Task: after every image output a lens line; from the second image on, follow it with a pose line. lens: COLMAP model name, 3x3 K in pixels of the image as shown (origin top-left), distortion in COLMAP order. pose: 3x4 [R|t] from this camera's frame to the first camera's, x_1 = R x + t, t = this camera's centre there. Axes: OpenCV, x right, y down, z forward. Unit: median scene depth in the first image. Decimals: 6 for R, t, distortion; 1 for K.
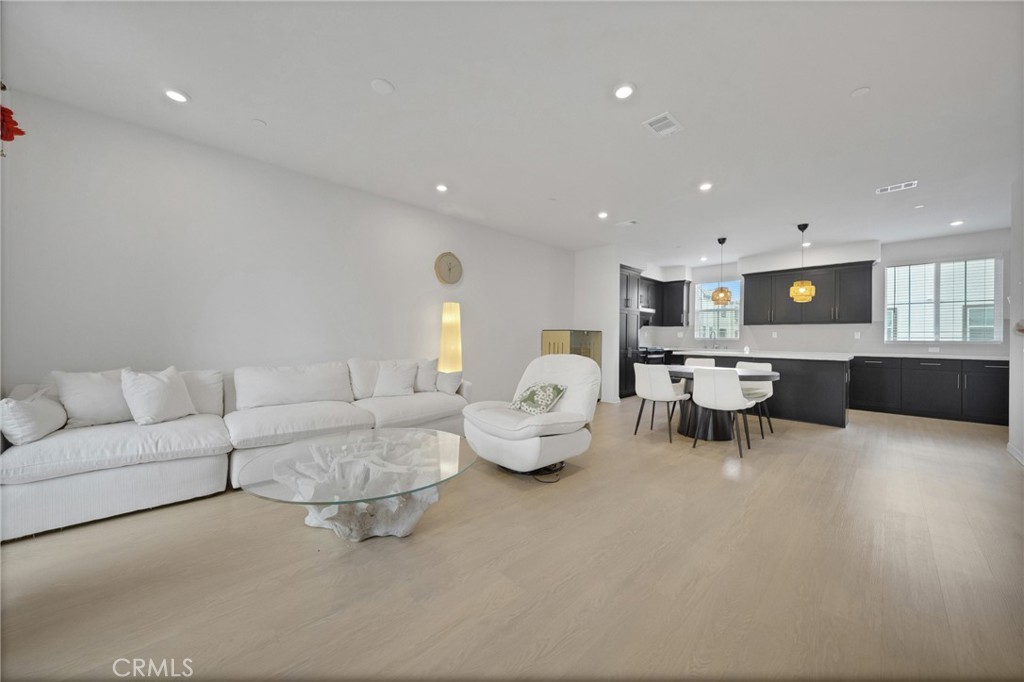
lens RADIAL K [[357.6, 0, 512.0], [0, 357.6, 341.0], [0, 0, 1]] dist [0.000553, 0.000054]
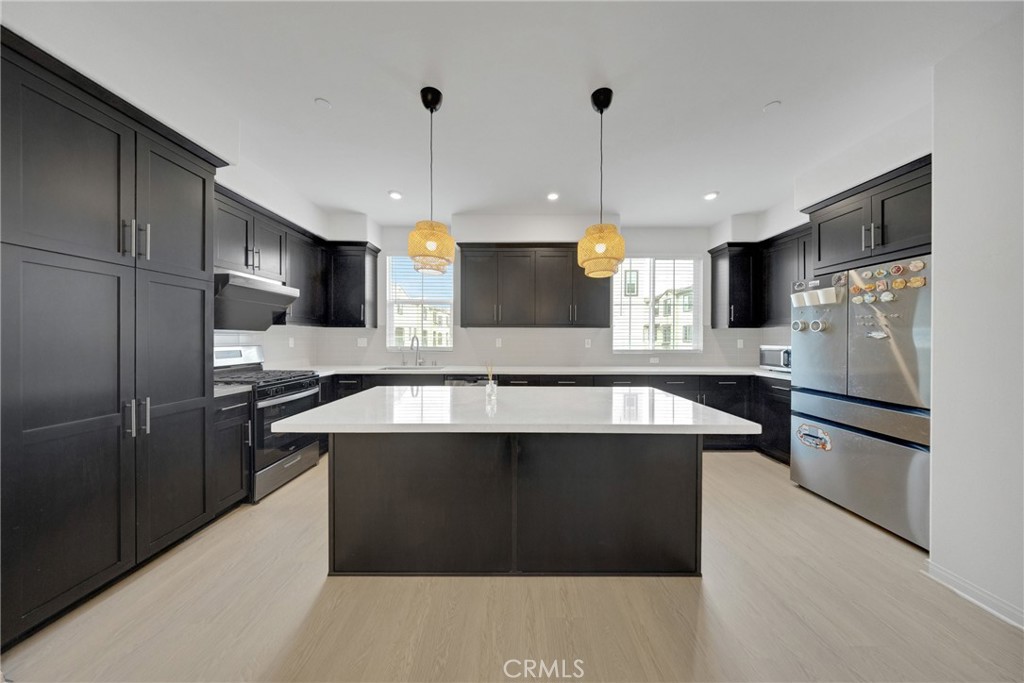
lens RADIAL K [[298.8, 0, 512.0], [0, 298.8, 341.5], [0, 0, 1]] dist [-0.006608, -0.000030]
pose [[0.685543, -0.014954, 0.727878, 0.389644], [0.010330, 0.999888, 0.010813, -0.028068], [-0.727959, 0.000106, 0.685621, 0.679250]]
